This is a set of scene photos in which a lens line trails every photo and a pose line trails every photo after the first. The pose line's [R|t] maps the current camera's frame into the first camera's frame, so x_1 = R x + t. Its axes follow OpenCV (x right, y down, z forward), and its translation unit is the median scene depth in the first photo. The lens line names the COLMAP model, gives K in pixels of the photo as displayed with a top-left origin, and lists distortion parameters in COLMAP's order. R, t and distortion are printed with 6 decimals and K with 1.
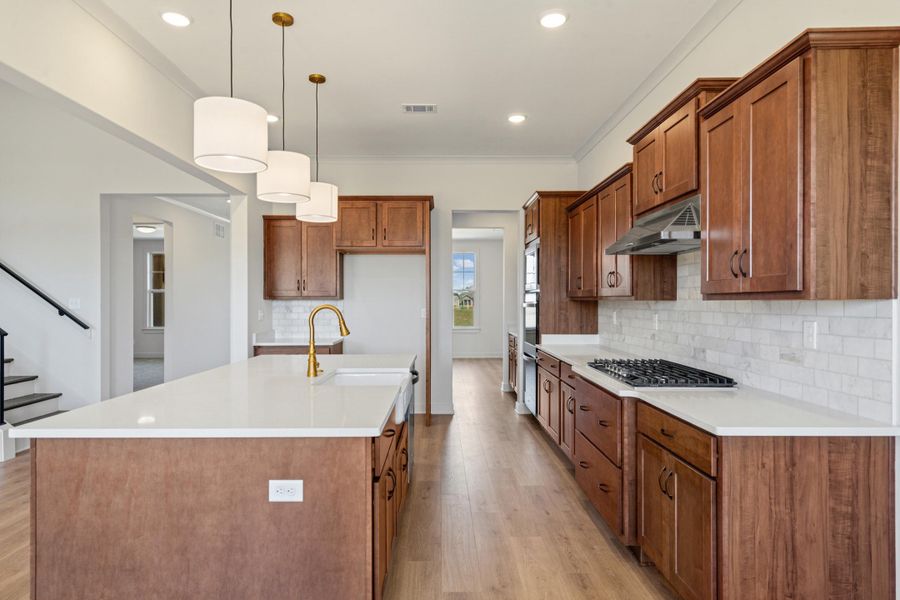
lens RADIAL K [[502.9, 0, 442.1], [0, 502.9, 301.3], [0, 0, 1]] dist [0.016598, 0.000435]
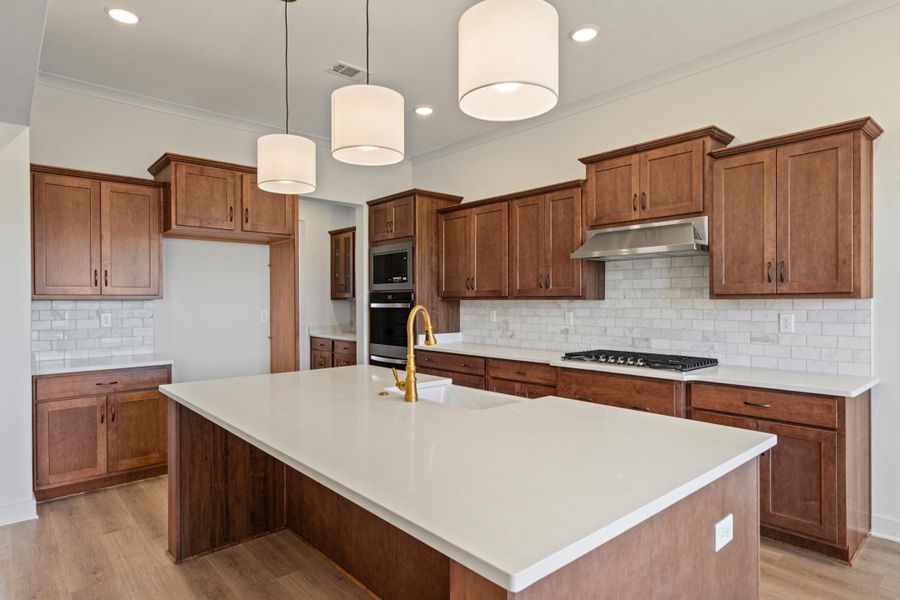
lens RADIAL K [[502.9, 0, 444.7], [0, 502.9, 298.0], [0, 0, 1]] dist [0.016598, 0.000435]
pose [[0.767443, 0.001590, 0.641116, -0.564658], [0.003533, 0.999971, -0.006709, 0.000649], [-0.641108, 0.007414, 0.767415, 0.306193]]
